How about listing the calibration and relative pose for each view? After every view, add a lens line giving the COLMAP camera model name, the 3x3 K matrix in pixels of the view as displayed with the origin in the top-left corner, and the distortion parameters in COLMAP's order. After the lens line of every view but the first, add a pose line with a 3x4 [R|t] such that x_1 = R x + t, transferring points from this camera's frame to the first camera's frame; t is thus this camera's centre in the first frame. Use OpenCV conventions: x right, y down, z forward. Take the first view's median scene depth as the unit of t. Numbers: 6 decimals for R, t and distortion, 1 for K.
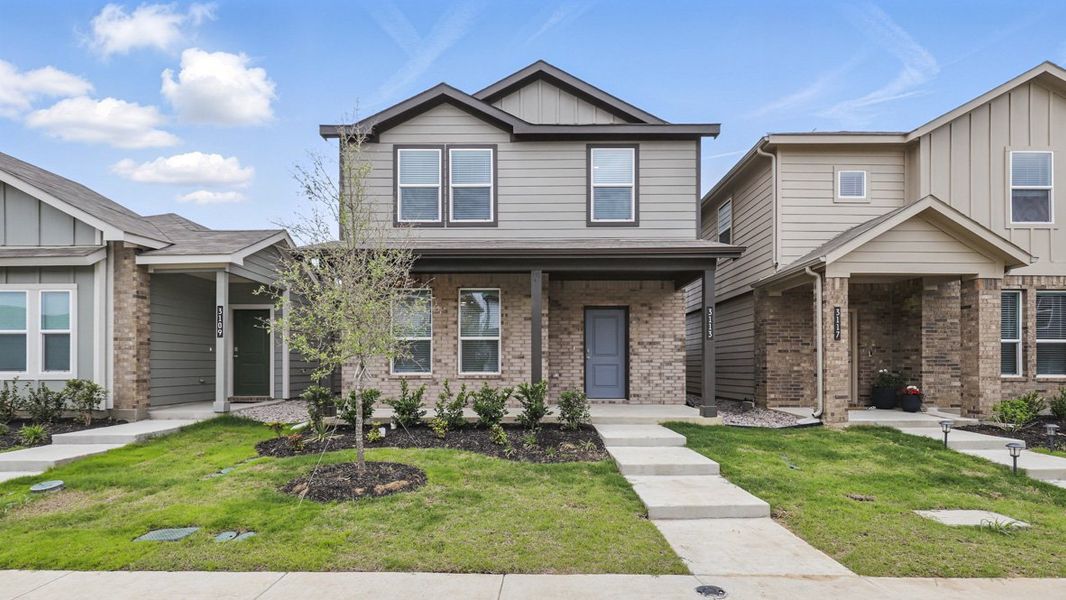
lens RADIAL K [[487.7, 0, 533.4], [0, 487.7, 361.8], [0, 0, 1]] dist [0.001485, 0.000009]
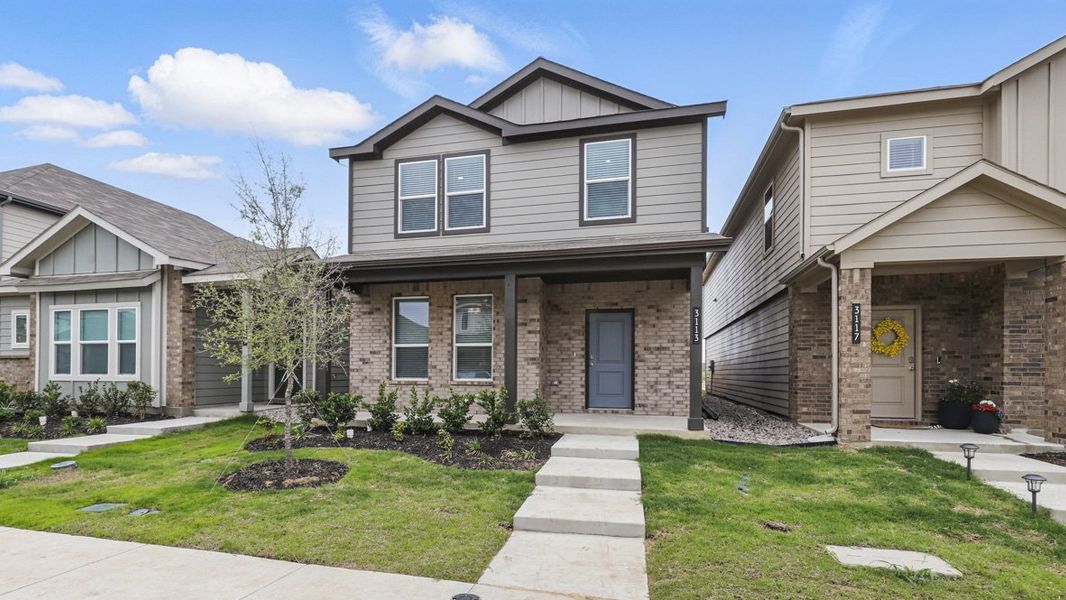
lens RADIAL K [[507.8, 0, 515.6], [0, 507.8, 368.8], [0, 0, 1]] dist [0.001780, -0.000097]
pose [[0.969434, 0.004094, -0.245318, 0.231821], [-0.004612, 0.999988, -0.001540, 0.002778], [0.245309, 0.002624, 0.969441, 0.011300]]
